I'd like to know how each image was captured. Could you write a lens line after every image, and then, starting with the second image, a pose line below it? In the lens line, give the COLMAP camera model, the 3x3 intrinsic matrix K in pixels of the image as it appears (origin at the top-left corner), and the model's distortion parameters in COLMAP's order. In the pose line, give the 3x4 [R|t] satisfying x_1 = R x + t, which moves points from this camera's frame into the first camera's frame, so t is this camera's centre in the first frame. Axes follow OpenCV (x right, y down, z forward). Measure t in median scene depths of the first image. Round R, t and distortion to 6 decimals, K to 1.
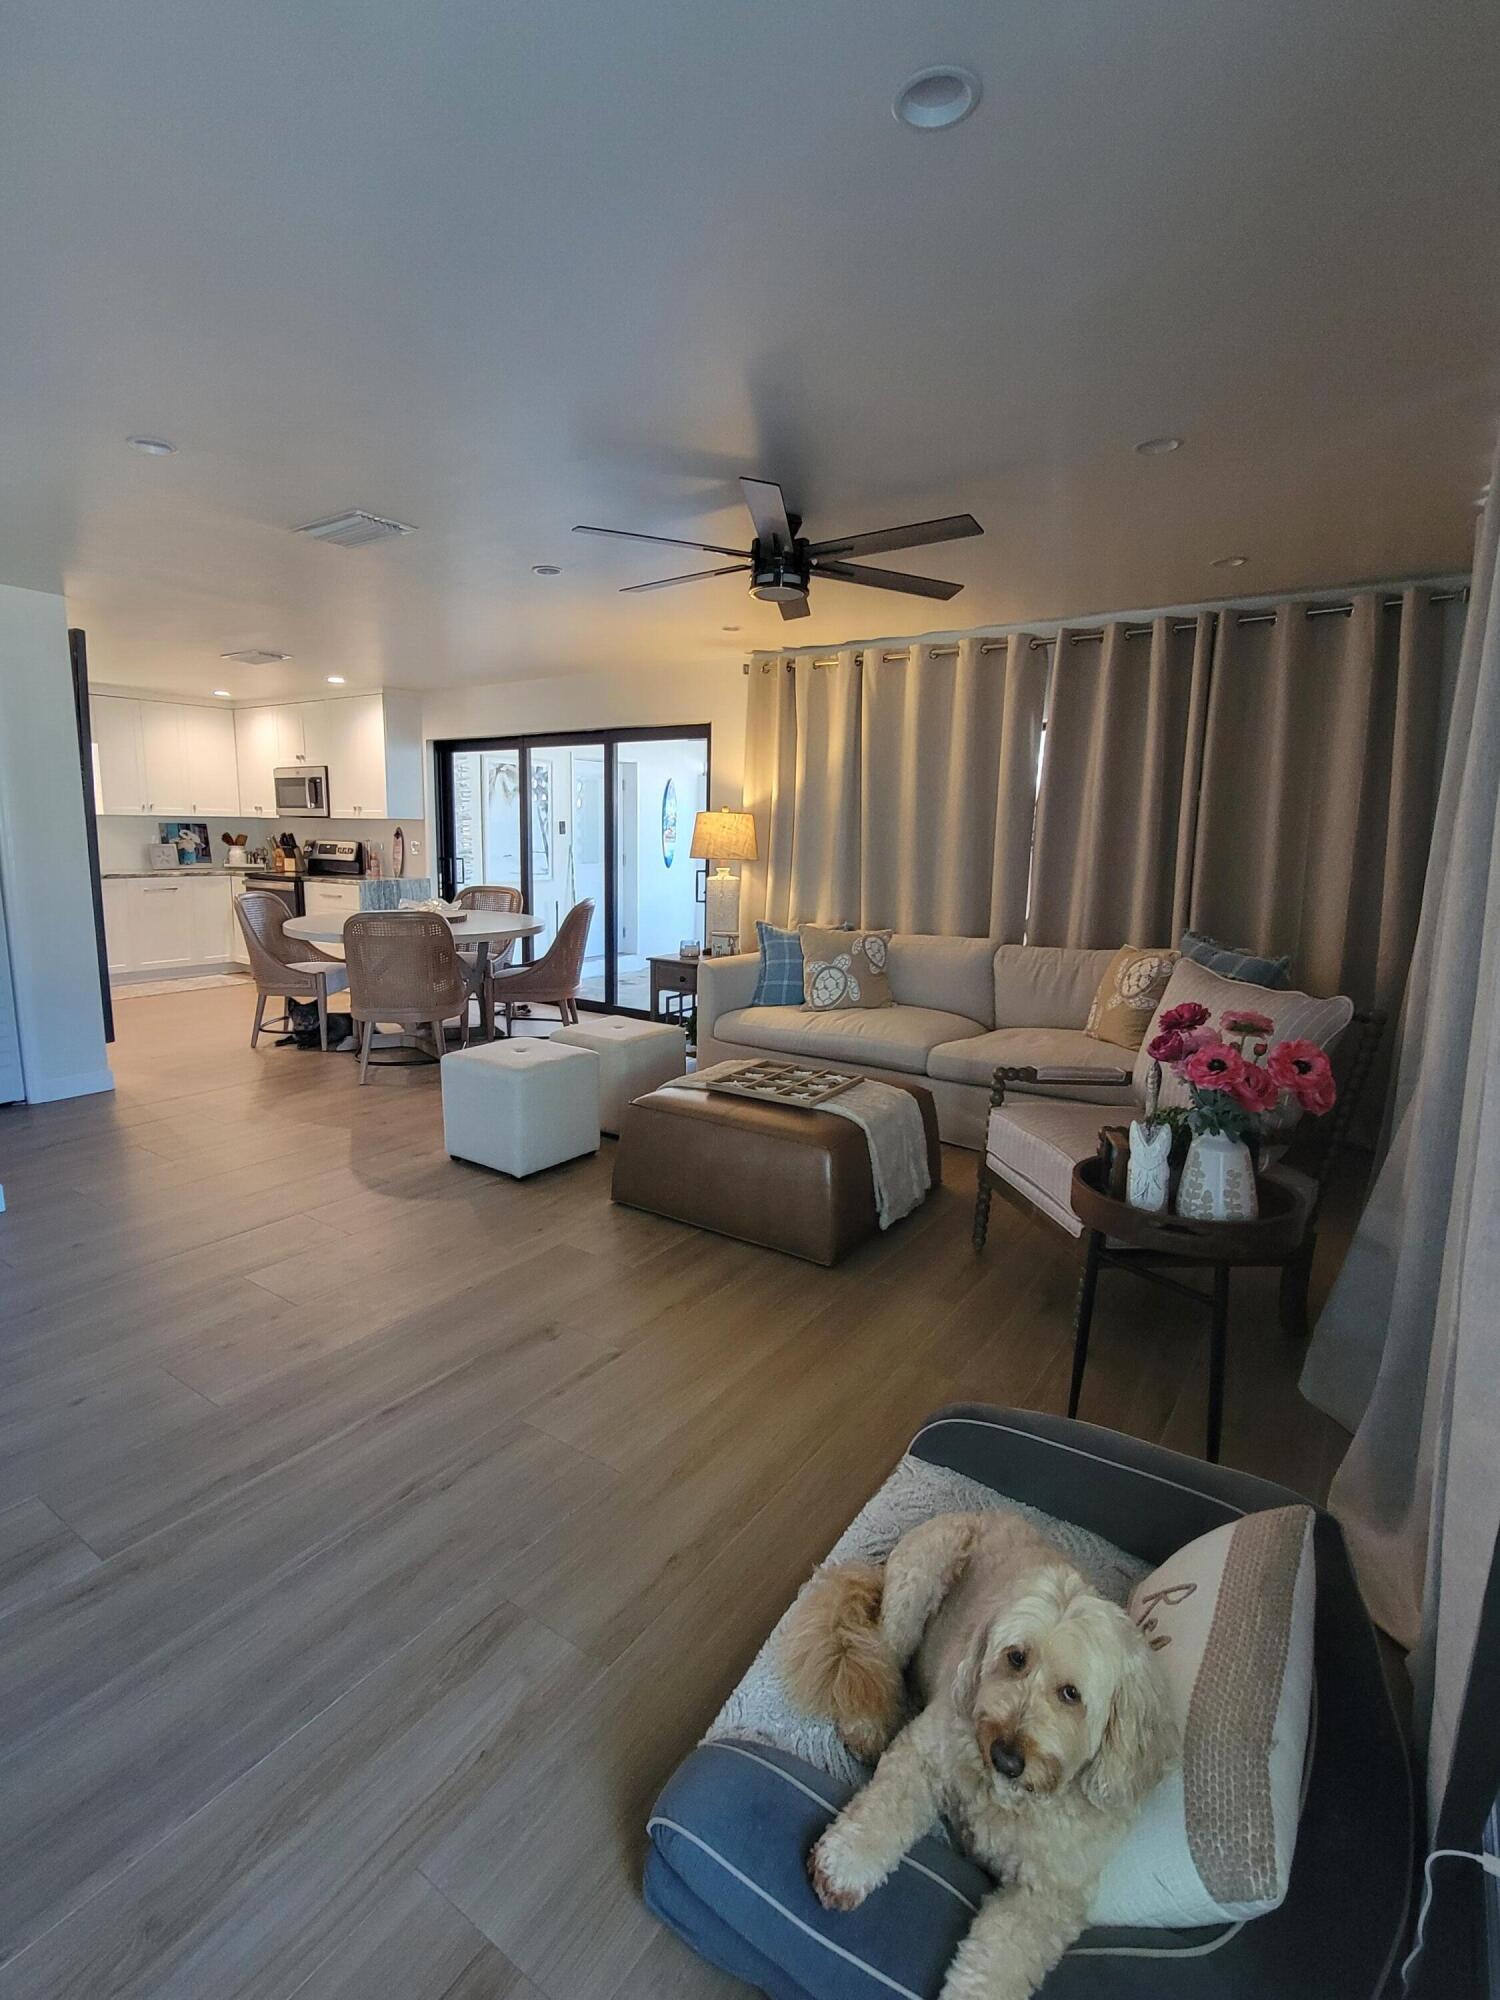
lens RADIAL K [[958.6, 0, 718.3], [0, 958.6, 988.0], [0, 0, 1]] dist [-0.004782, 0.000226]
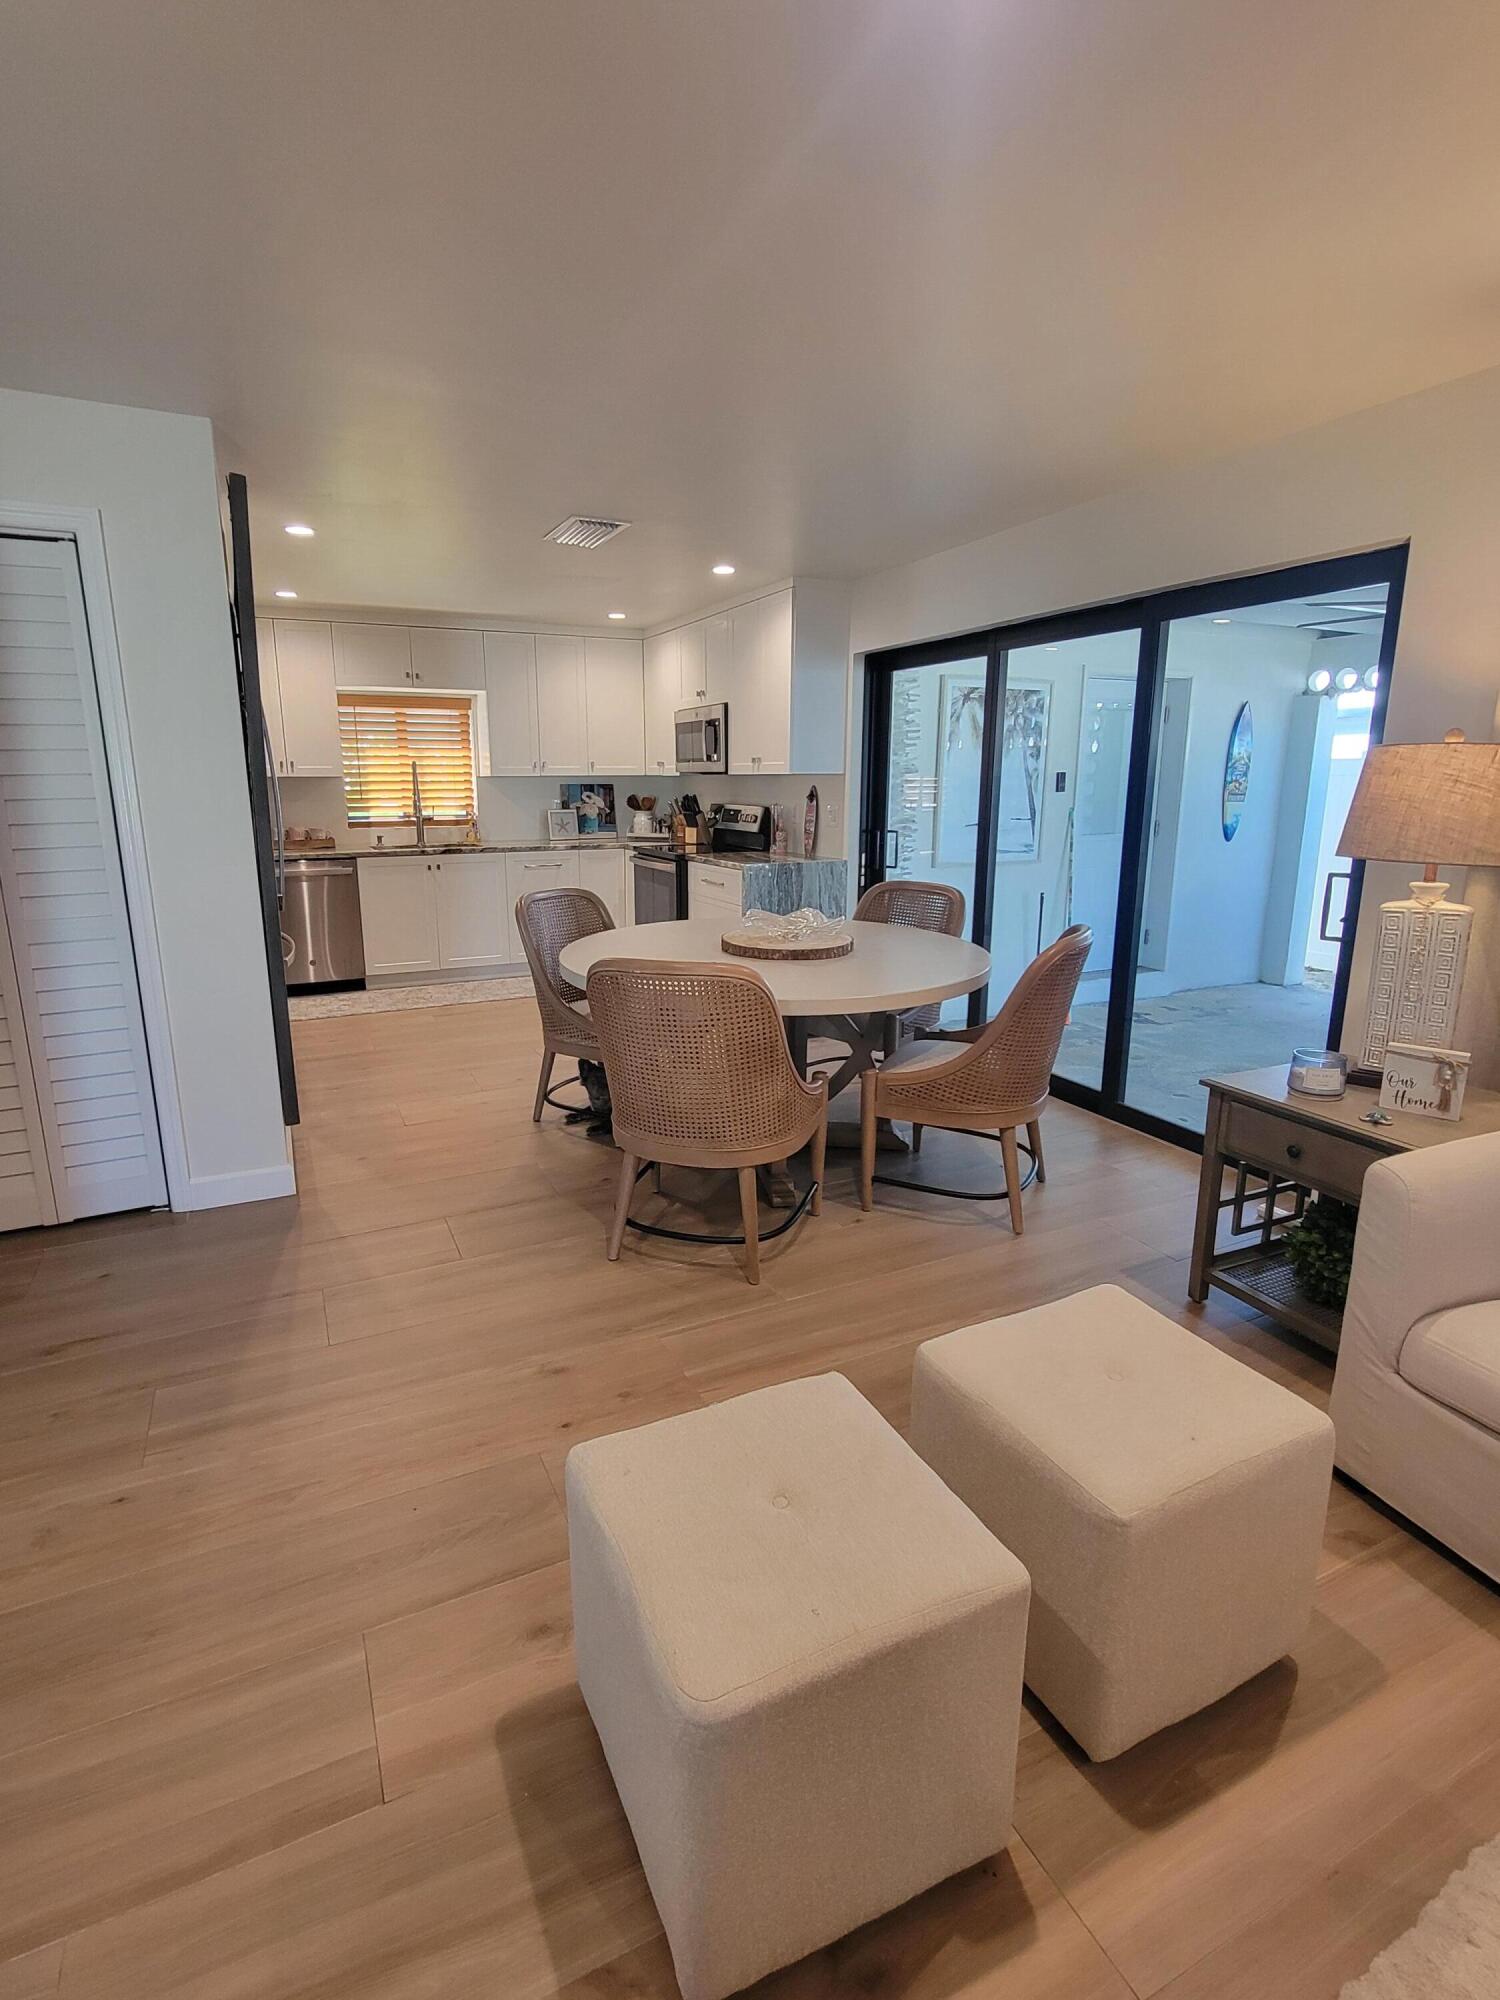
lens RADIAL K [[958.6, 0, 723.7], [0, 958.6, 989.4], [0, 0, 1]] dist [-0.004782, 0.000226]
pose [[0.872674, 0.088868, -0.480148, -0.055928], [-0.065209, 0.995702, 0.065770, -0.084668], [0.483929, -0.026086, 0.874718, 0.483855]]
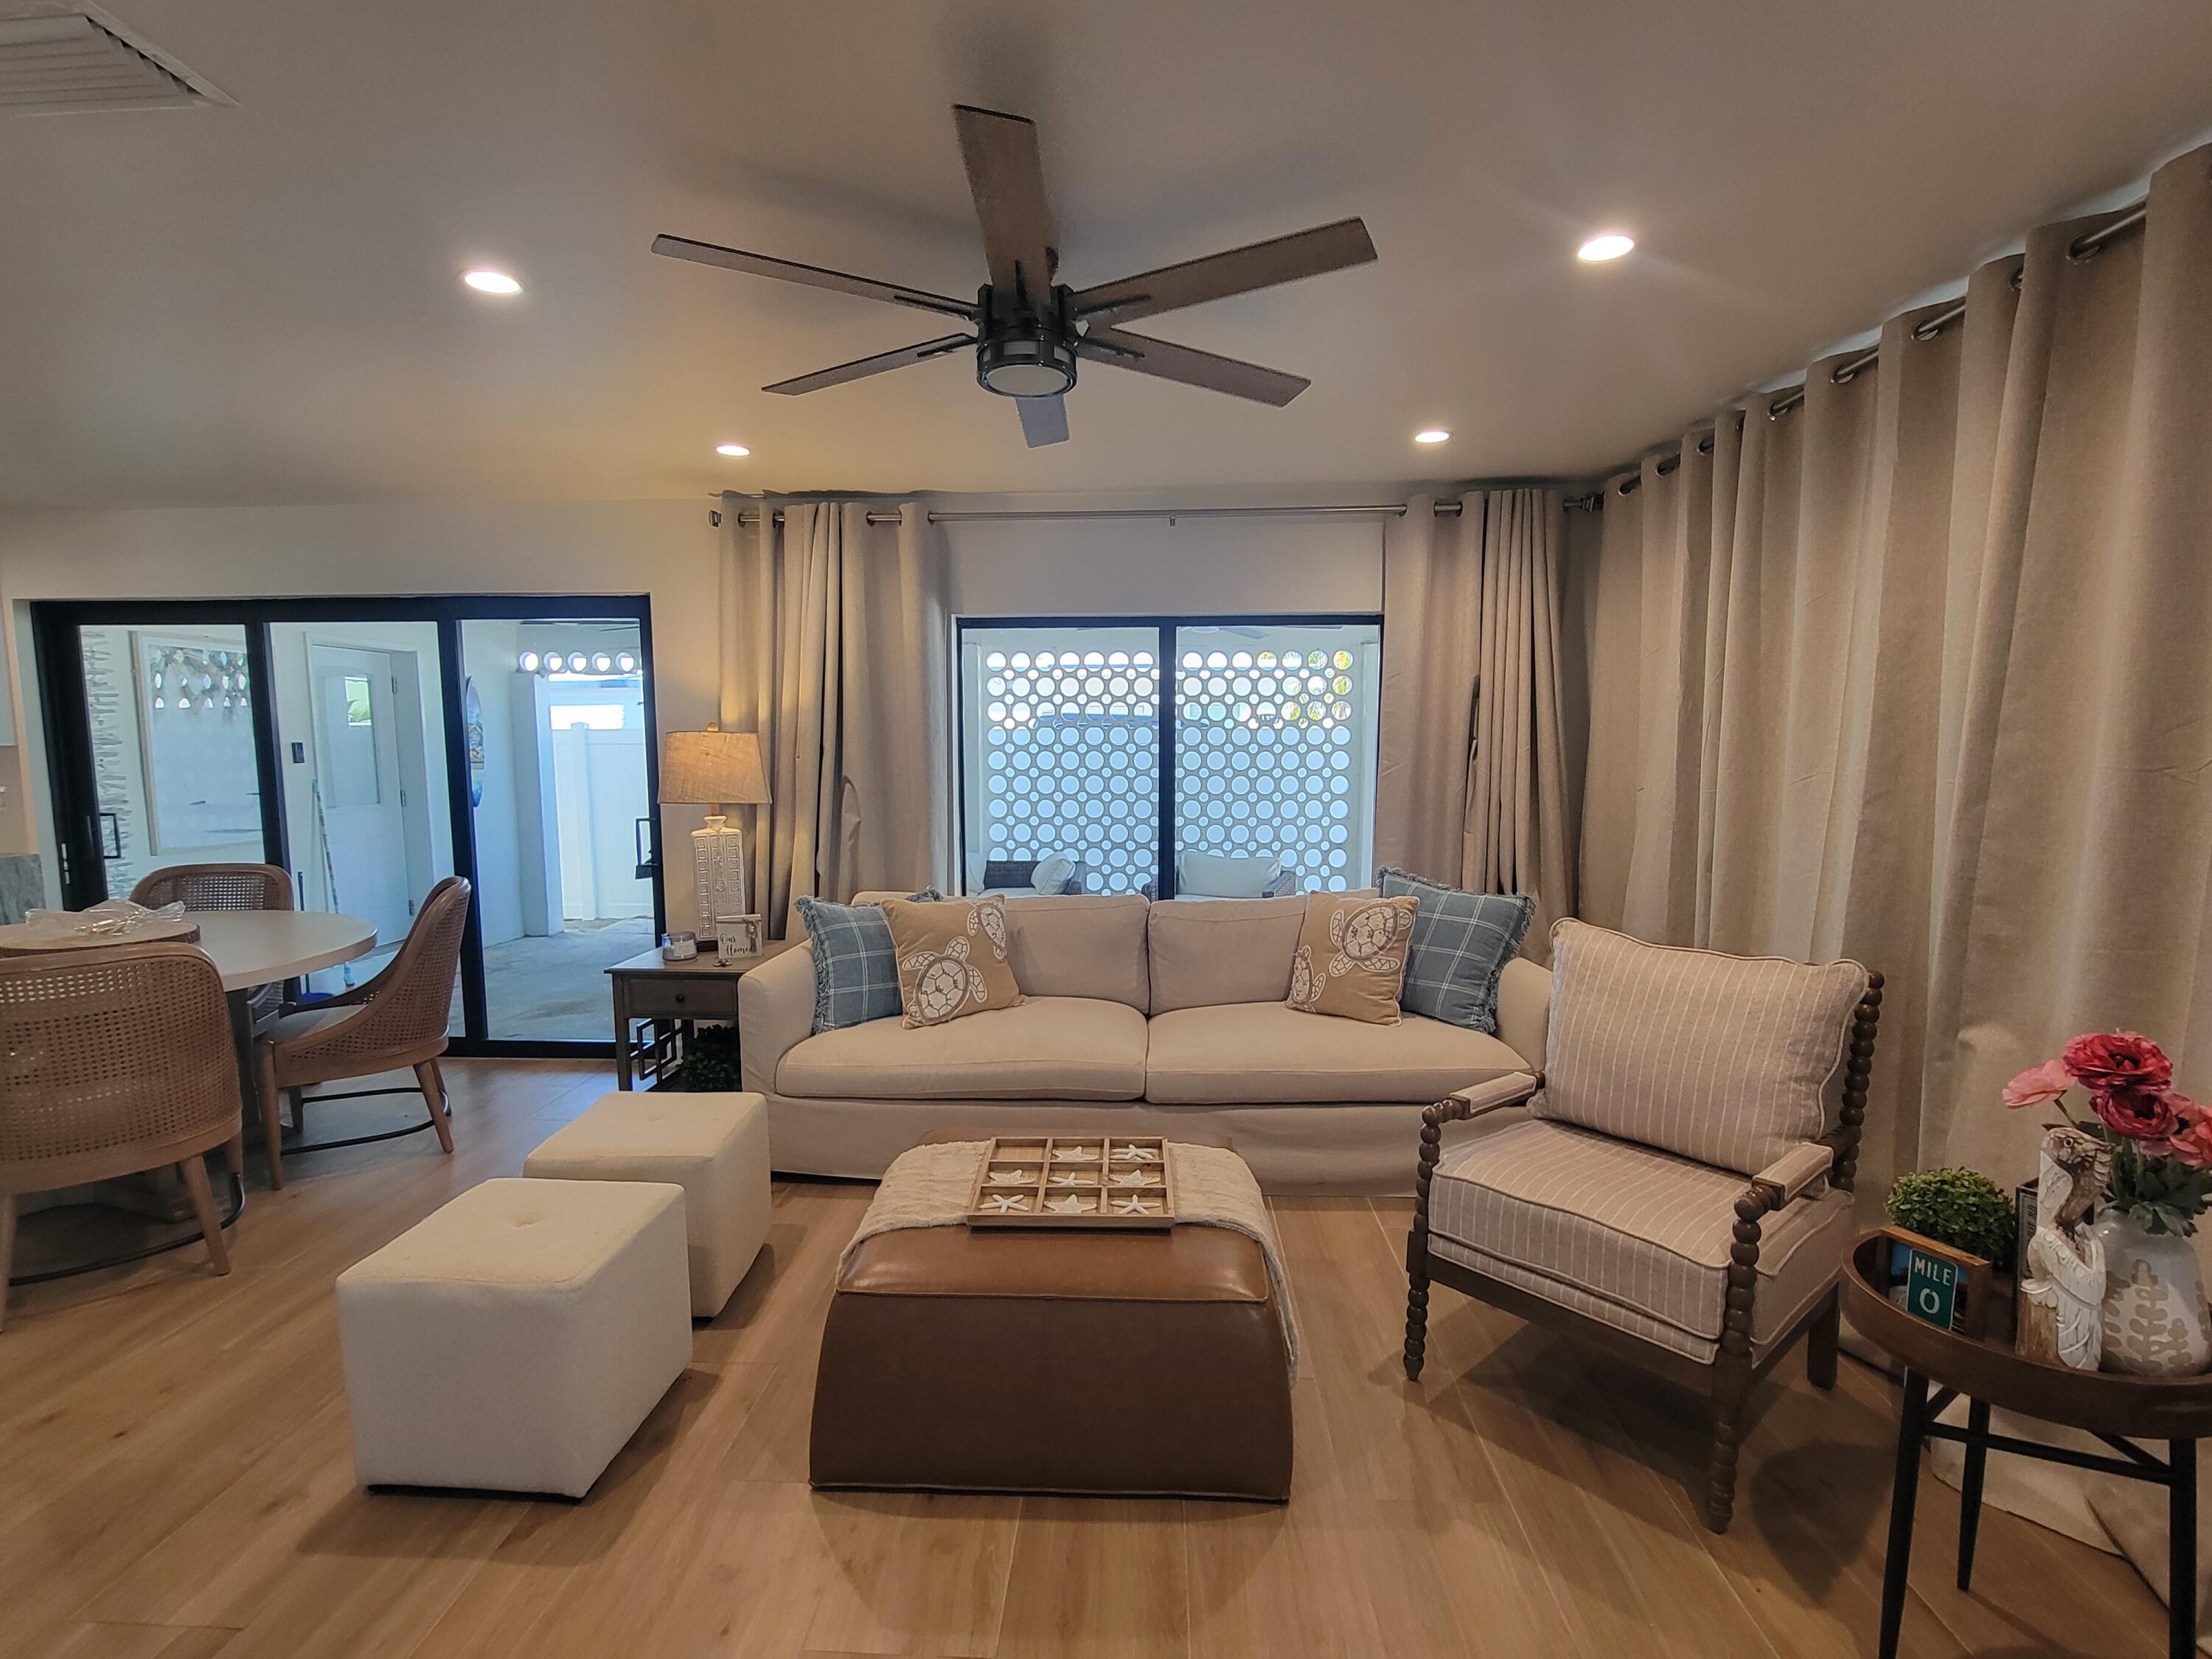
lens RADIAL K [[1060.2, 0, 1091.2], [0, 1060.2, 864.3], [0, 0, 1]] dist [-0.004782, 0.000226]
pose [[0.843947, -0.076983, 0.530874, -0.159314], [0.100717, 0.994789, -0.015857, -0.054251], [-0.526886, 0.066850, 0.847303, 0.250310]]
